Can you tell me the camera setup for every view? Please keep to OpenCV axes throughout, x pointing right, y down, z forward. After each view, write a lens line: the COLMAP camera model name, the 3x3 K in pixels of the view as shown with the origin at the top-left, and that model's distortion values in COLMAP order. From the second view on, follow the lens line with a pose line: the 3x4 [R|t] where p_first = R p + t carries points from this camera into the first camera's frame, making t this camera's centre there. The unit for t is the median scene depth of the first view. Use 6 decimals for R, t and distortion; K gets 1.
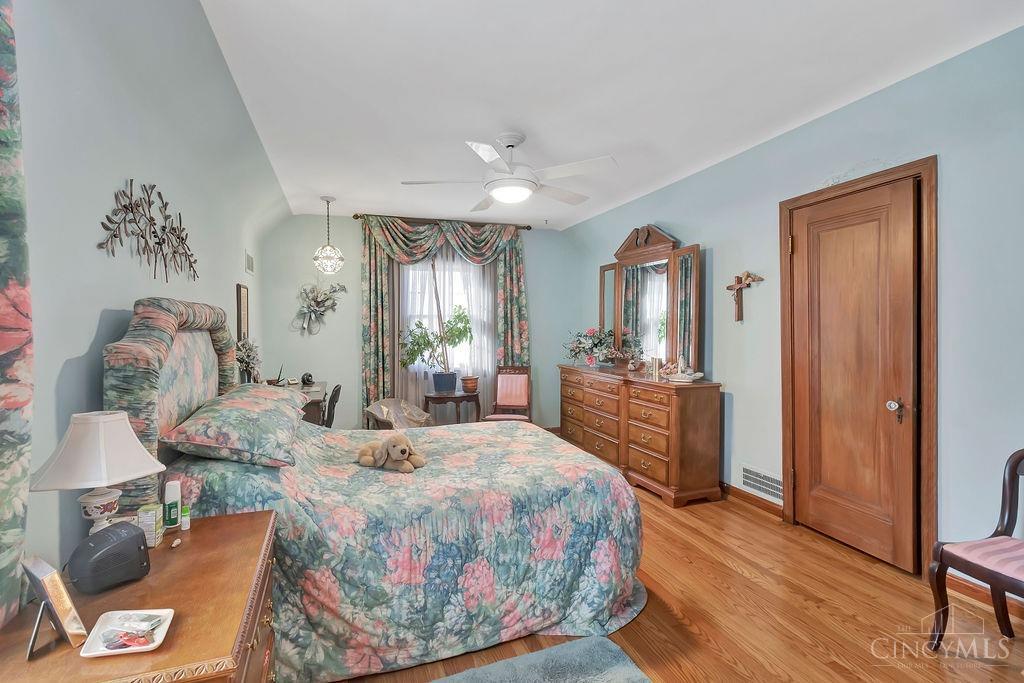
lens RADIAL K [[481.5, 0, 505.5], [0, 481.5, 329.4], [0, 0, 1]] dist [0.001314, 0.000104]
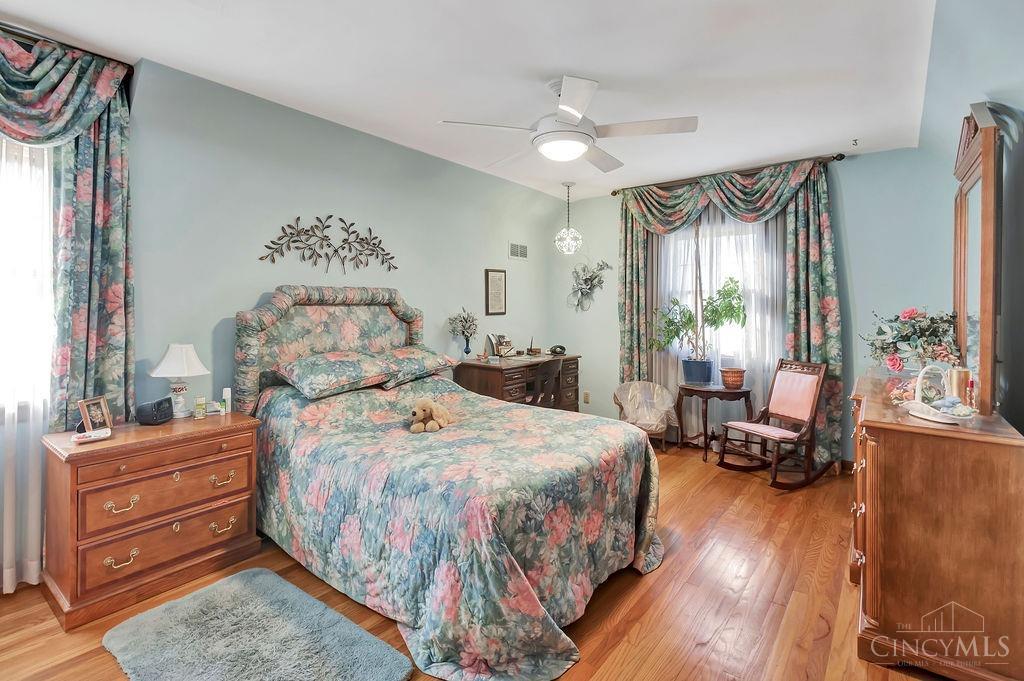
lens RADIAL K [[489.9, 0, 509.6], [0, 489.9, 297.6], [0, 0, 1]] dist [0.002528, 0.000308]
pose [[0.522615, -0.005024, -0.852554, 0.429950], [-0.010113, 0.999876, -0.012091, -0.003389], [0.852509, 0.014940, 0.522499, 0.283167]]
